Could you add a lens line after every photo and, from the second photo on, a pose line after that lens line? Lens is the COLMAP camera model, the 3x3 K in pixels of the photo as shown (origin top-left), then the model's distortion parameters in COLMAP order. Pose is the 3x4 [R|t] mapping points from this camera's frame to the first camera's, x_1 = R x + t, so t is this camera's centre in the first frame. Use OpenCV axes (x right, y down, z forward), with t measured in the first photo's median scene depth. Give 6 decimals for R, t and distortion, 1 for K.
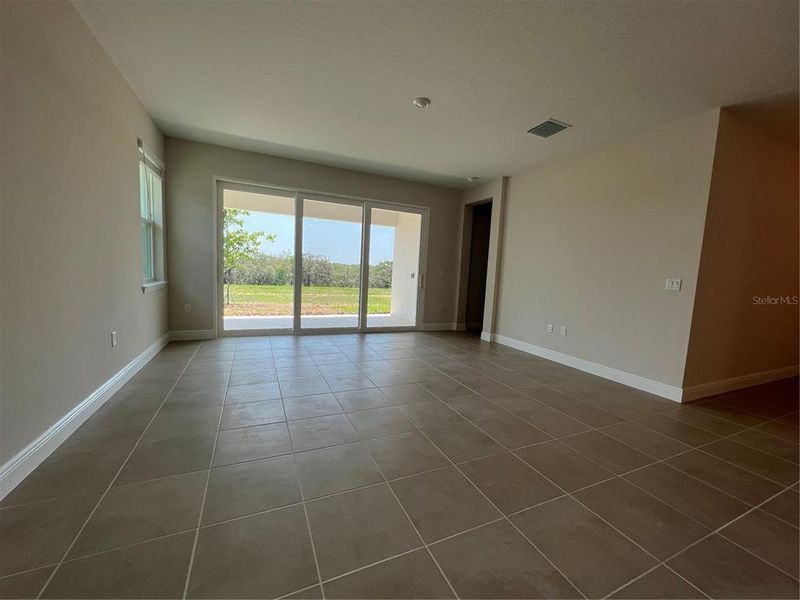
lens RADIAL K [[319.3, 0, 400.0], [0, 319.3, 300.0], [0, 0, 1]] dist [0.022035, 0.000018]
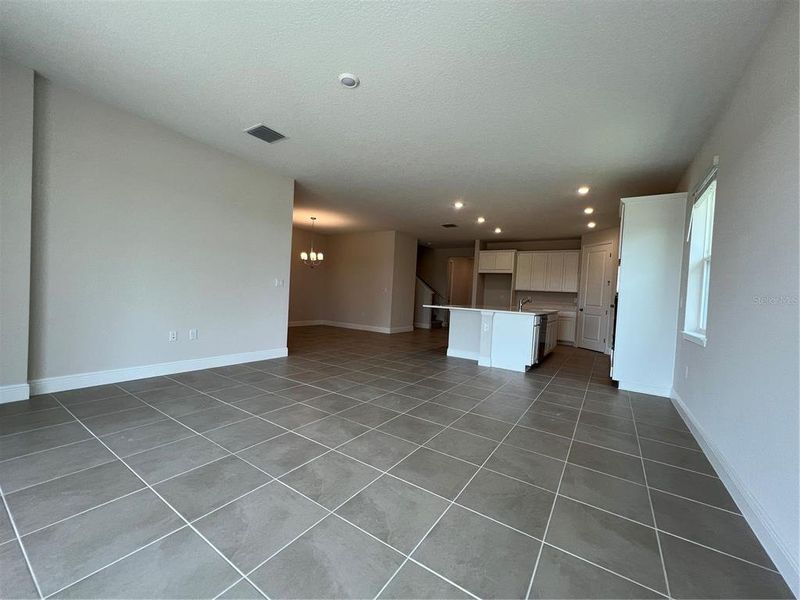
lens RADIAL K [[319.3, 0, 400.0], [0, 319.3, 300.0], [0, 0, 1]] dist [0.022035, 0.000018]
pose [[-0.522035, -0.094417, 0.847682, -0.726470], [0.003212, 0.993629, 0.112651, -0.128476], [-0.852918, 0.061531, -0.518406, 1.281139]]
